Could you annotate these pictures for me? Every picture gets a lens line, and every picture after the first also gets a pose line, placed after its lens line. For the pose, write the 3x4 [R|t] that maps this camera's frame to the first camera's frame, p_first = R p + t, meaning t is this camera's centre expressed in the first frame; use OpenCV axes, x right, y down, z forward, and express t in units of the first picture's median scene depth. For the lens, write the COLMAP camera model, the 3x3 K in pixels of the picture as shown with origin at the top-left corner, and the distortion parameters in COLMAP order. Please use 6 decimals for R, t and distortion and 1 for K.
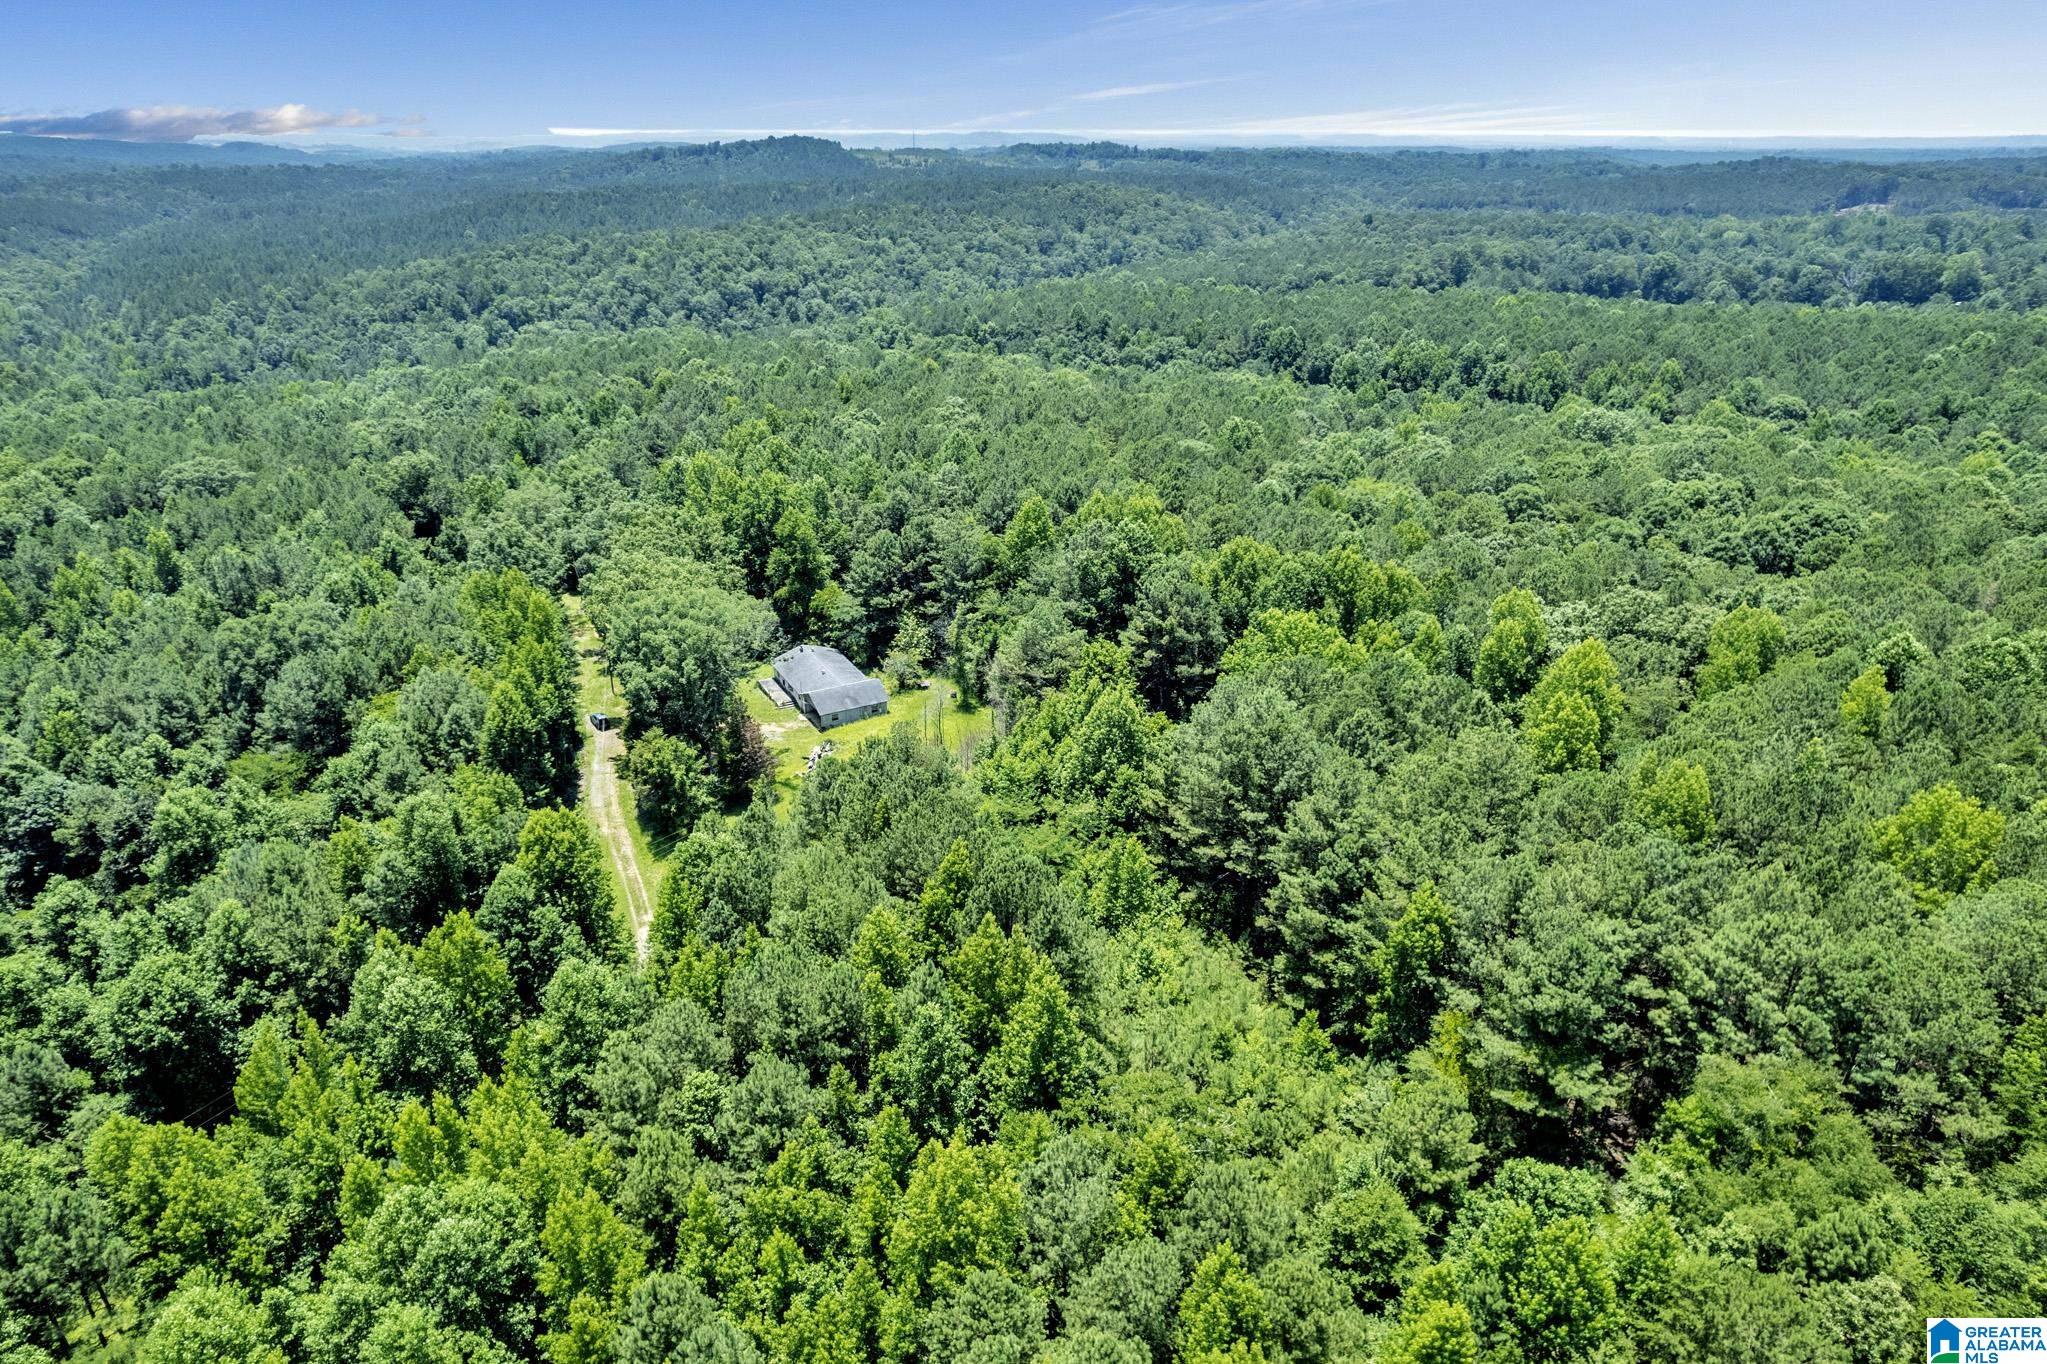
lens RADIAL K [[1302.6, 0, 1026.7], [0, 1302.6, 697.9], [0, 0, 1]] dist [-0.079805, 0.069939]
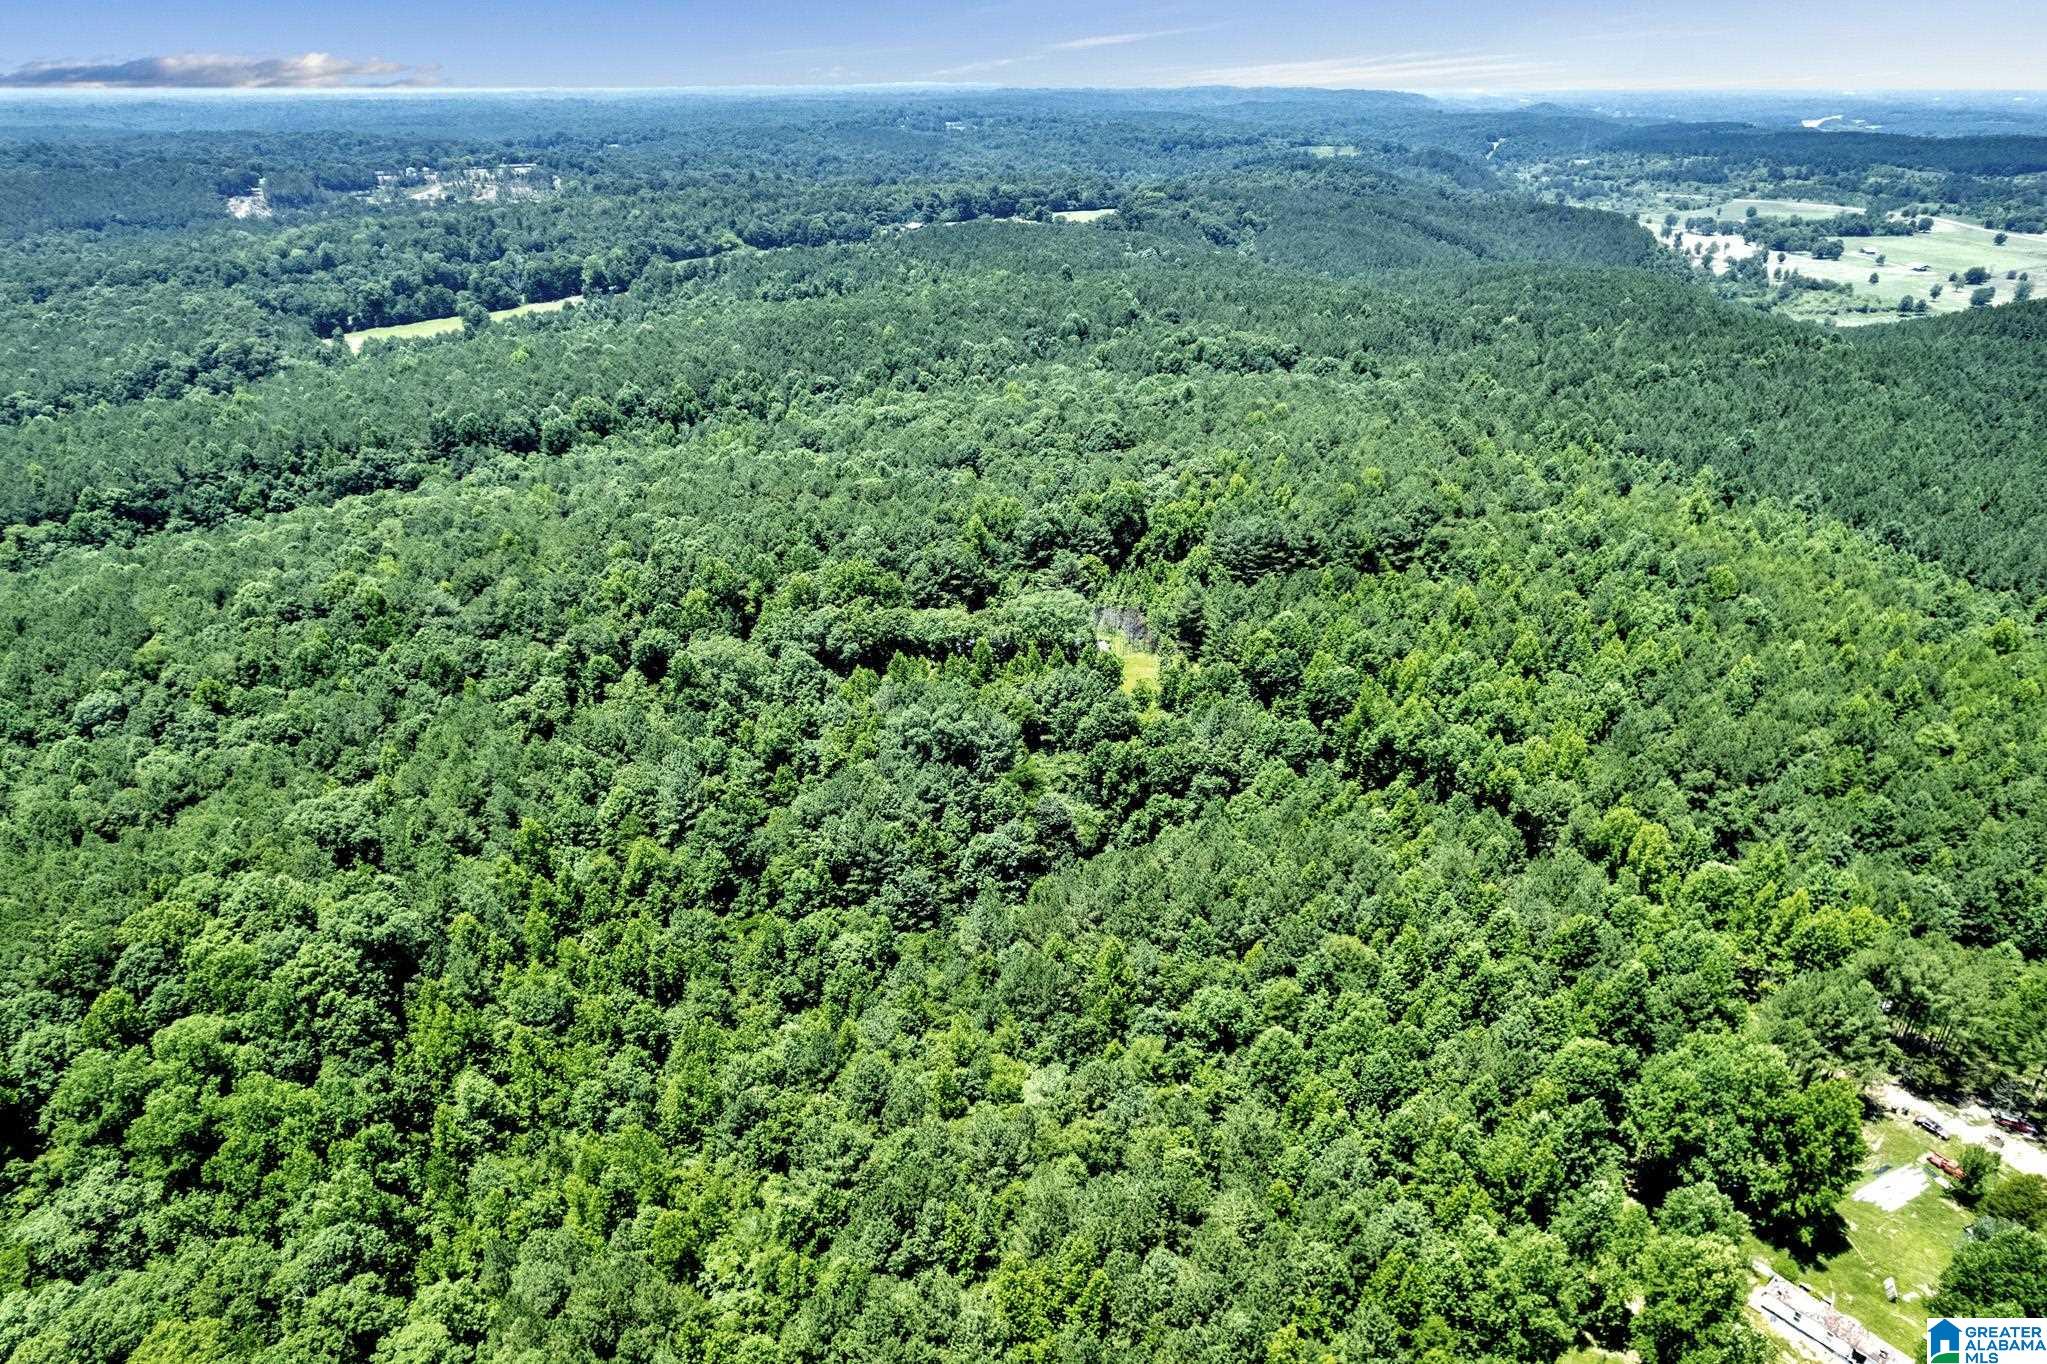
lens RADIAL K [[1302.6, 0, 1026.7], [0, 1302.6, 697.9], [0, 0, 1]] dist [-0.079805, 0.069939]
pose [[0.312211, -0.419082, 0.852581, -1.927359], [0.383398, 0.876695, 0.290537, -0.505905], [-0.869213, 0.236169, 0.434389, 0.207659]]
